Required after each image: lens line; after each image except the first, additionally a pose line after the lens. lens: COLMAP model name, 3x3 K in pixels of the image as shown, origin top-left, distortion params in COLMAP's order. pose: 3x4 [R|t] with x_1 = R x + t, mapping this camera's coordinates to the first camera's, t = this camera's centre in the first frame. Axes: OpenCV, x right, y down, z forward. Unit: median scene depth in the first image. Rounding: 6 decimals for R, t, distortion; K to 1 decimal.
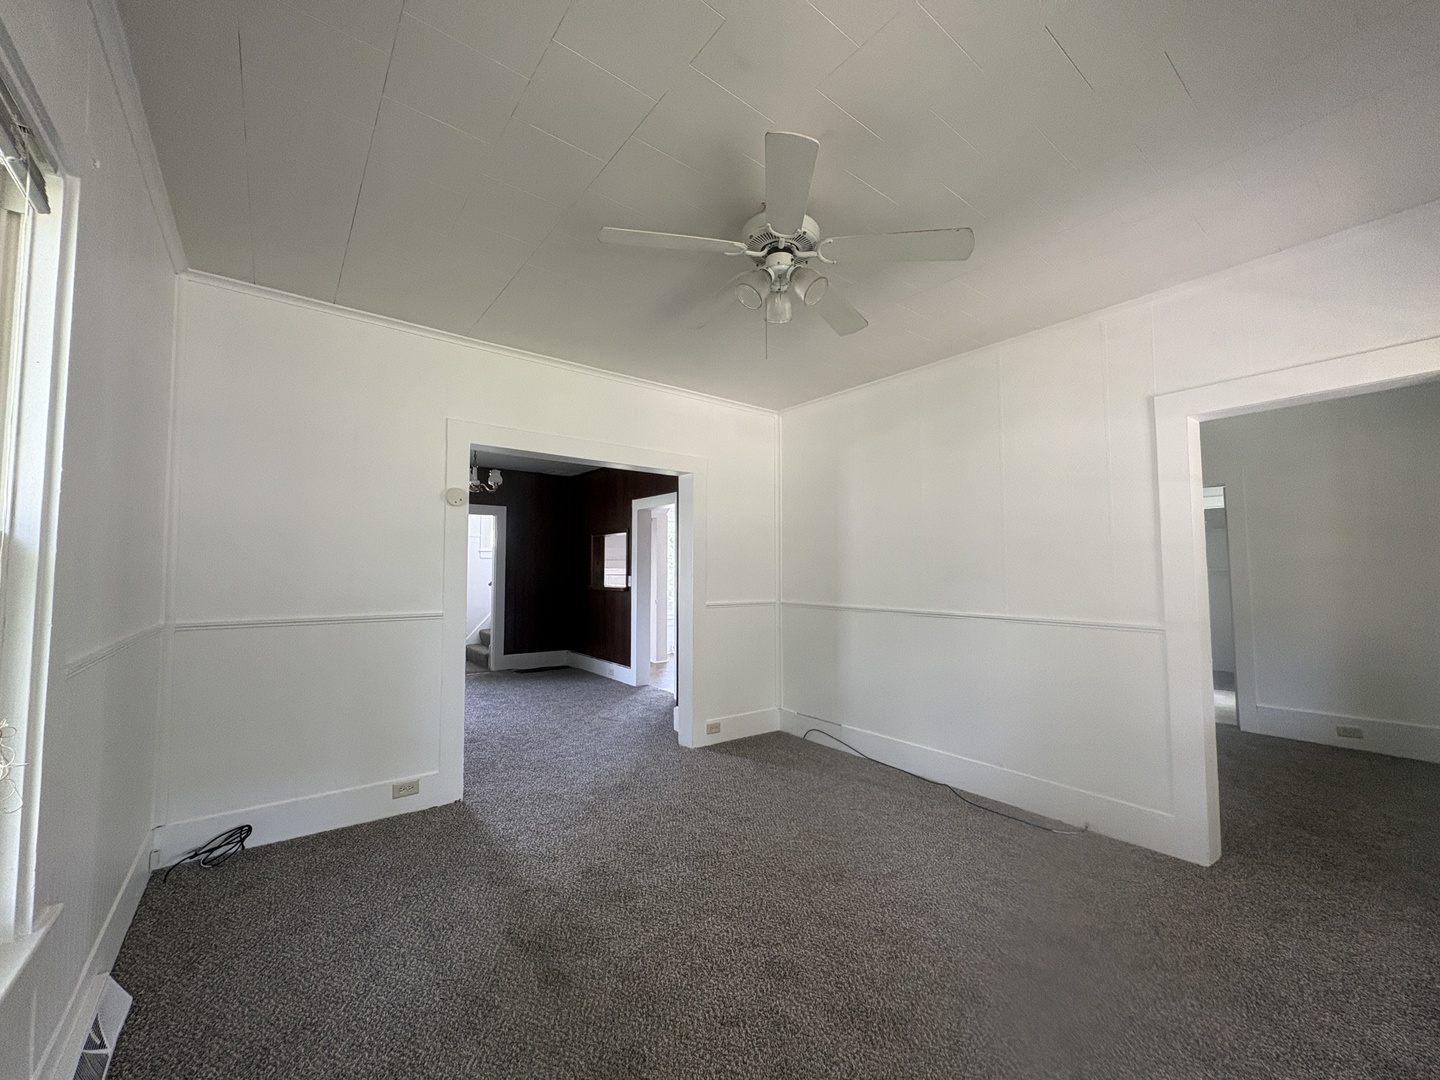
lens RADIAL K [[575.2, 0, 722.0], [0, 575.2, 544.3], [0, 0, 1]] dist [0.001505, -0.000143]
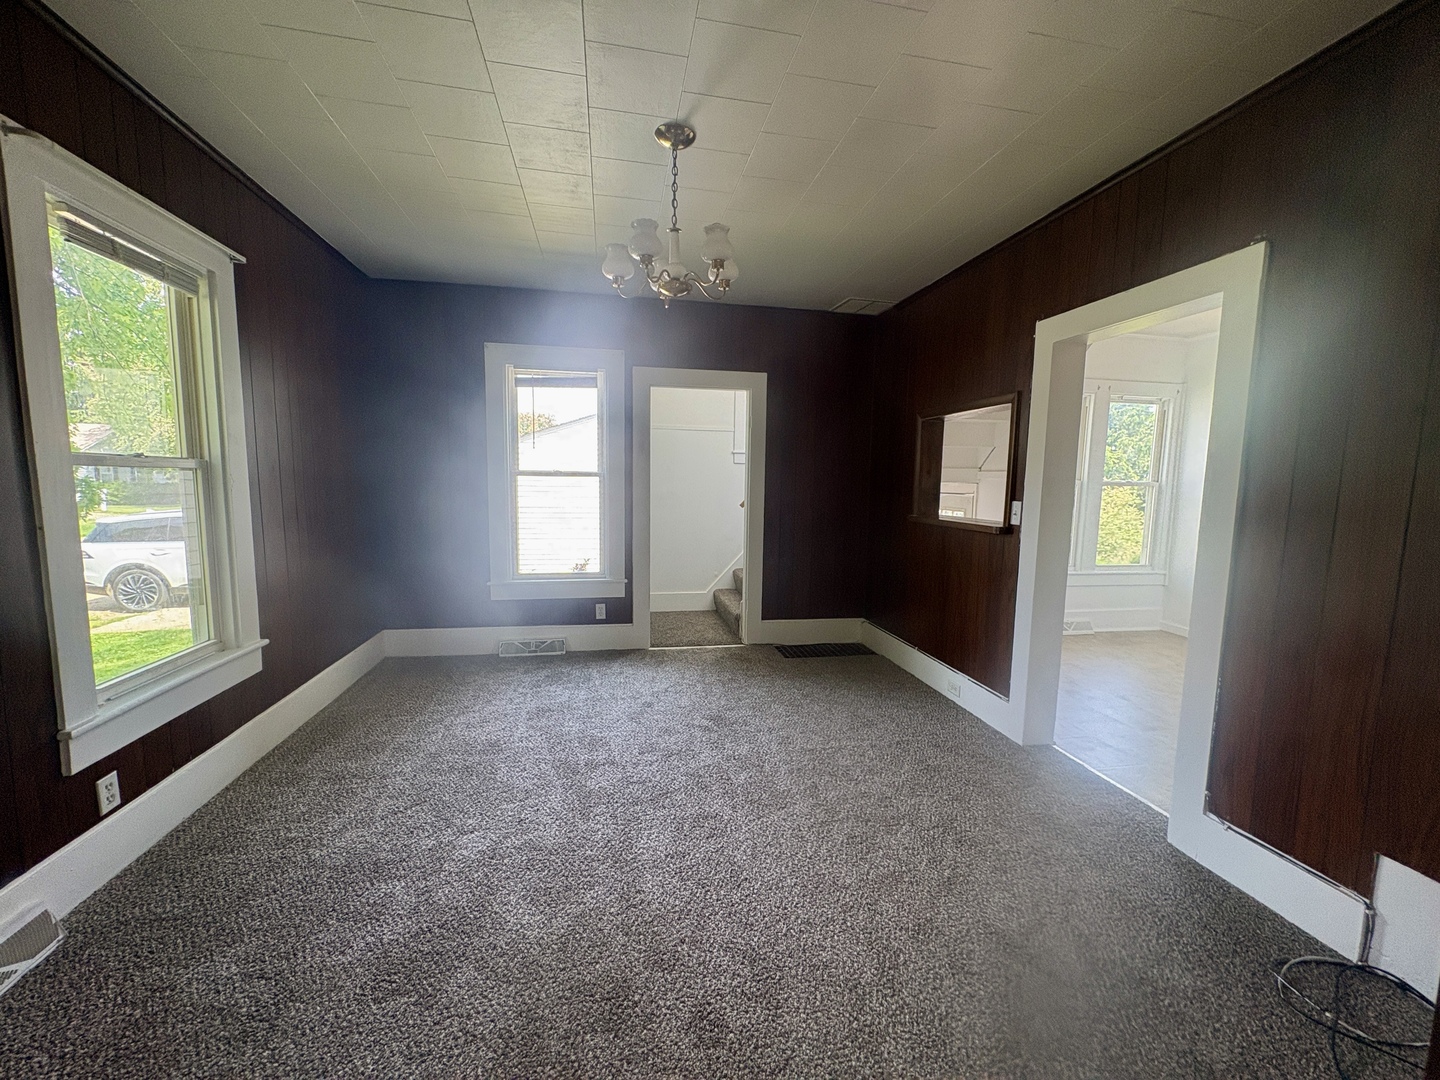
lens RADIAL K [[575.2, 0, 718.9], [0, 575.2, 544.5], [0, 0, 1]] dist [0.001505, -0.000143]
pose [[0.891311, 0.061687, -0.449177, -0.158473], [0.007961, 0.988419, 0.151539, 0.018569], [0.453323, -0.138644, 0.880498, 0.481171]]
